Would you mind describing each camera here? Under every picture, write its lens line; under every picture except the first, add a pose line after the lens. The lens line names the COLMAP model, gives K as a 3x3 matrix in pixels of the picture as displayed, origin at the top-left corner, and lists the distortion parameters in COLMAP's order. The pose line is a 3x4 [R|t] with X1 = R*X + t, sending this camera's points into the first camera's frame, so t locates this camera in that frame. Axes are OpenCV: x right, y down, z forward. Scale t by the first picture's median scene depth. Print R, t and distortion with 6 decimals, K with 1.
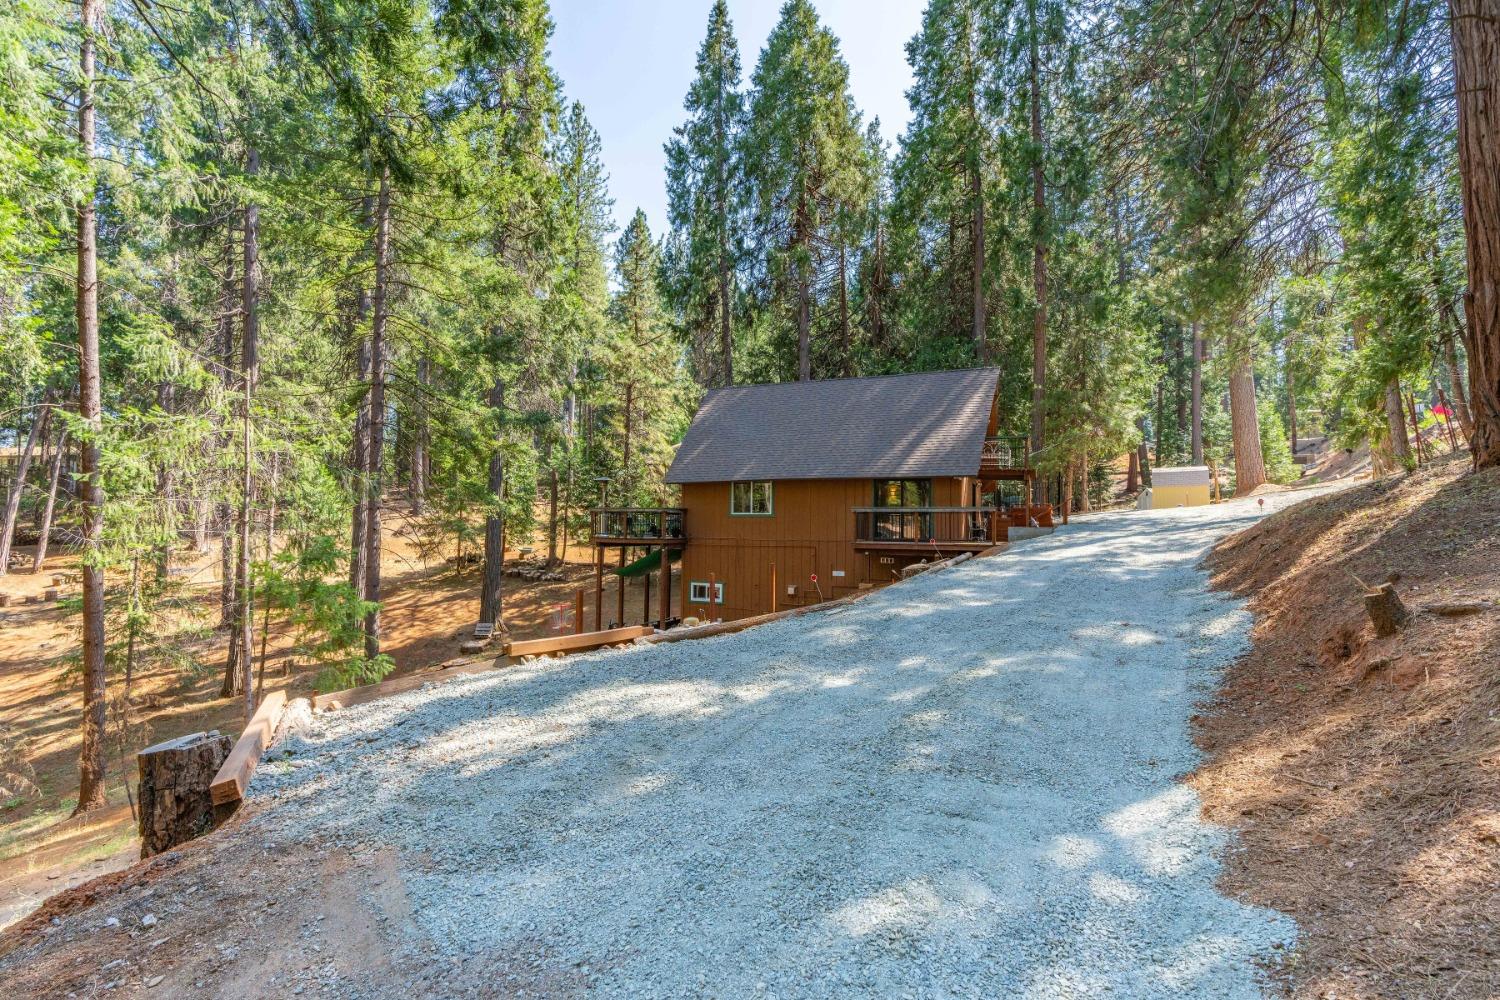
lens RADIAL K [[680.9, 0, 748.1], [0, 680.9, 504.3], [0, 0, 1]] dist [-0.008098, 0.002275]
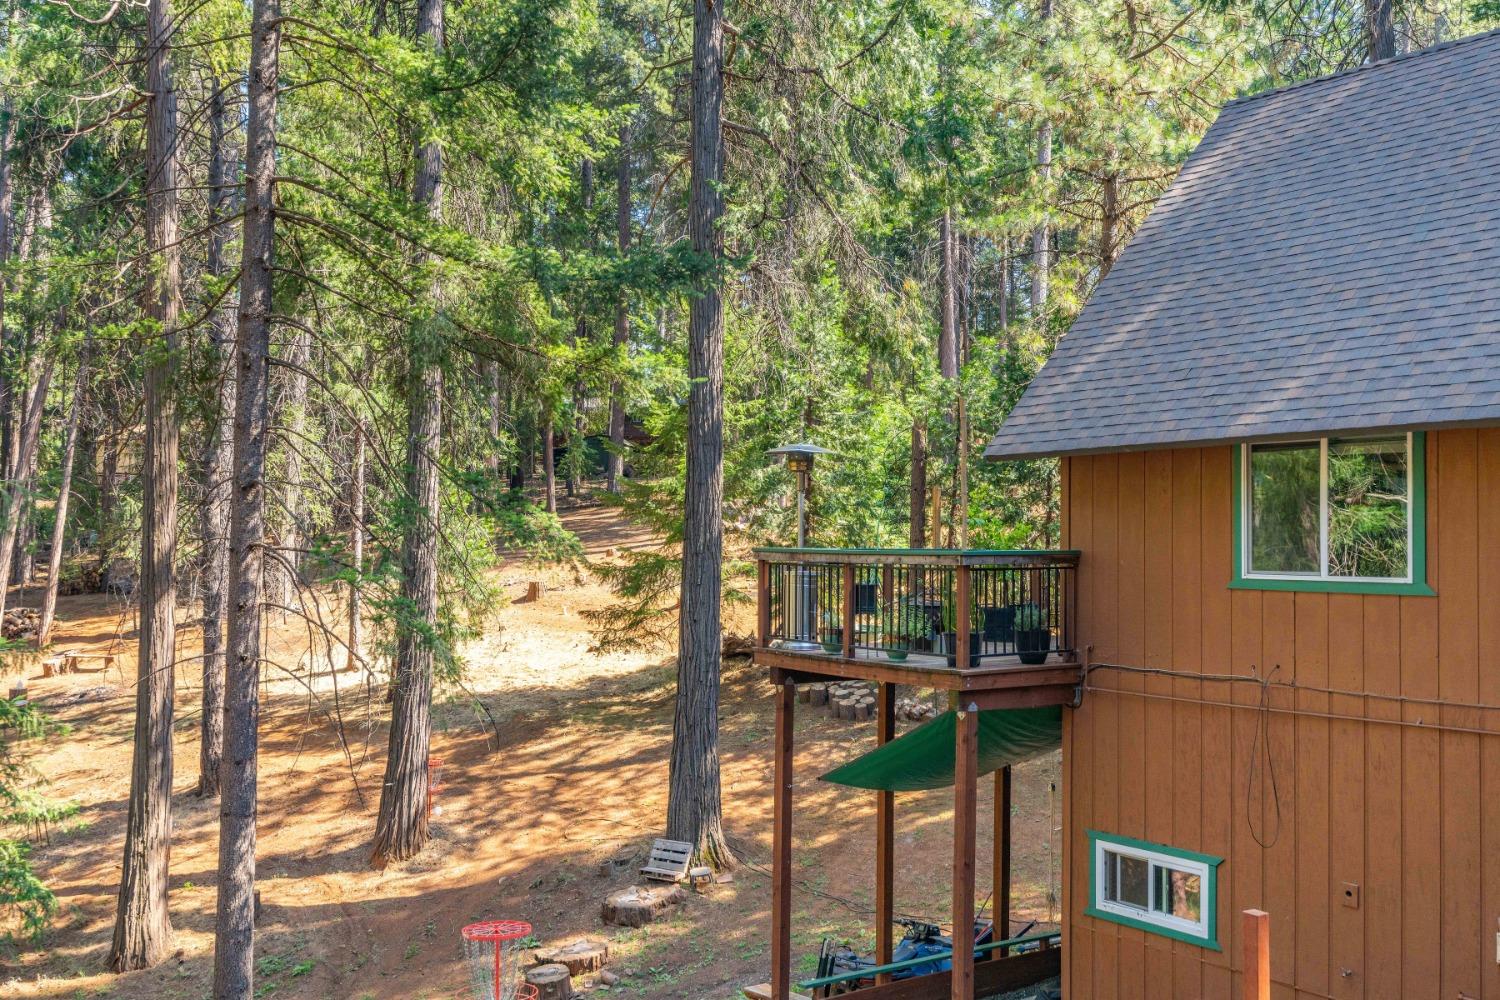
lens RADIAL K [[1468.6, 0, 752.9], [0, 1468.6, 505.6], [0, 0, 1]] dist [-0.004801, 0.000000]
pose [[0.864450, -0.012311, -0.502569, 0.054574], [0.014713, 0.999891, 0.000814, -0.008662], [0.502504, -0.008098, 0.864537, 0.296069]]
